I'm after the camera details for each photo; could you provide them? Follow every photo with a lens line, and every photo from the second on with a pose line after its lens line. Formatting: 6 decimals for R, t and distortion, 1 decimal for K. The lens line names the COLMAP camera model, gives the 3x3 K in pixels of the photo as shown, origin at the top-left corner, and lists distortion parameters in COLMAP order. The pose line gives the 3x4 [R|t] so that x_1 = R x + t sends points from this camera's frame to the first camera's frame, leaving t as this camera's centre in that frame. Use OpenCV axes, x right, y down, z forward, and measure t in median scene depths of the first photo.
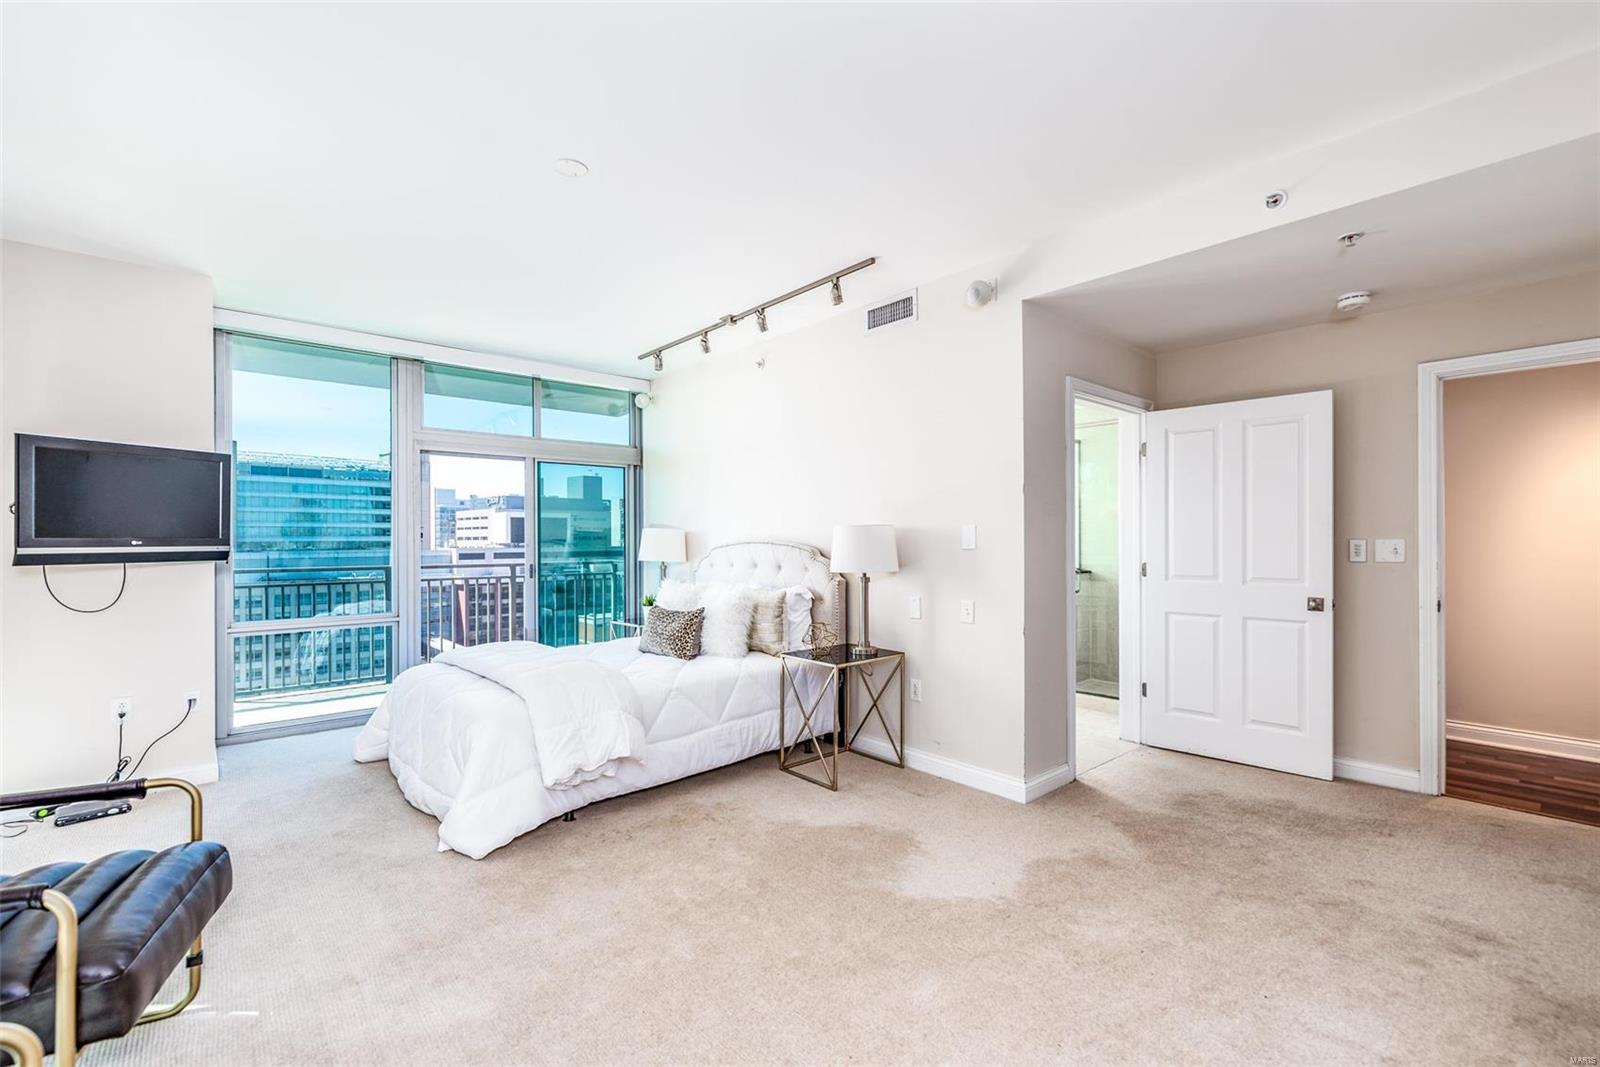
lens RADIAL K [[706.5, 0, 784.1], [0, 706.5, 534.0], [0, 0, 1]] dist [0.003228, 0.000657]
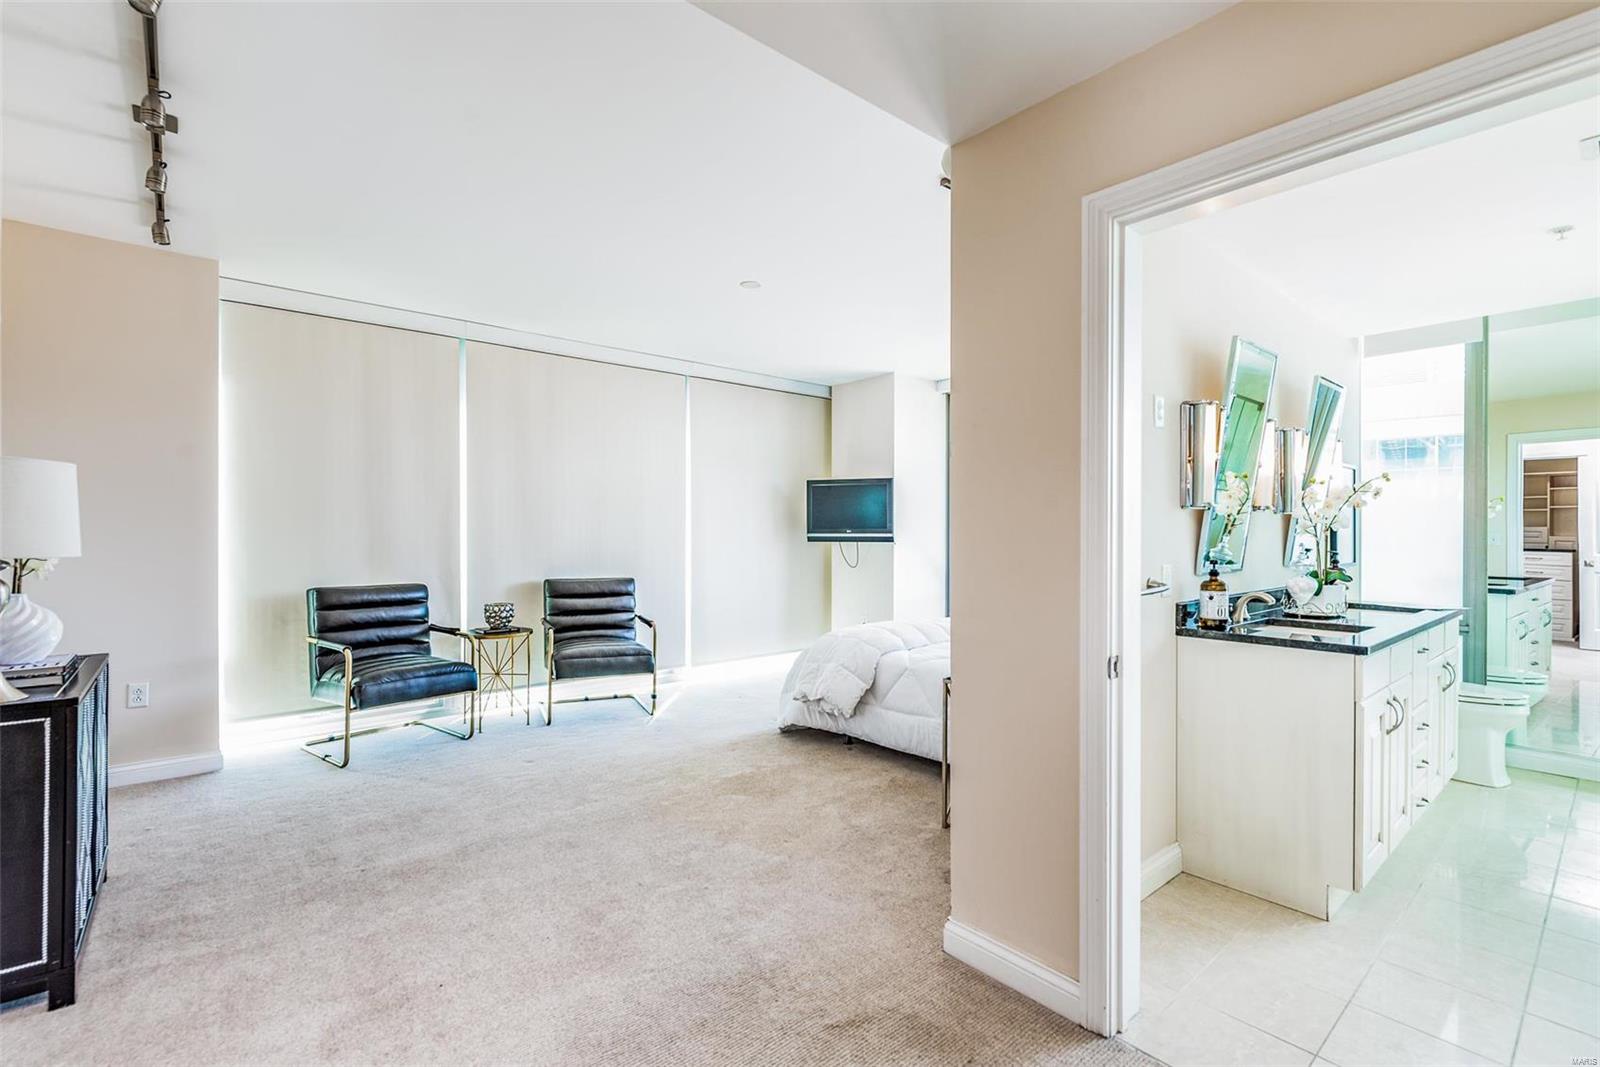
lens RADIAL K [[706.5, 0, 784.1], [0, 706.5, 534.0], [0, 0, 1]] dist [0.003228, 0.000657]
pose [[-0.005454, 0.009838, -0.999937, 0.960879], [0.006413, 0.999931, 0.009803, -0.000090], [0.999965, -0.006359, -0.005516, 0.848090]]
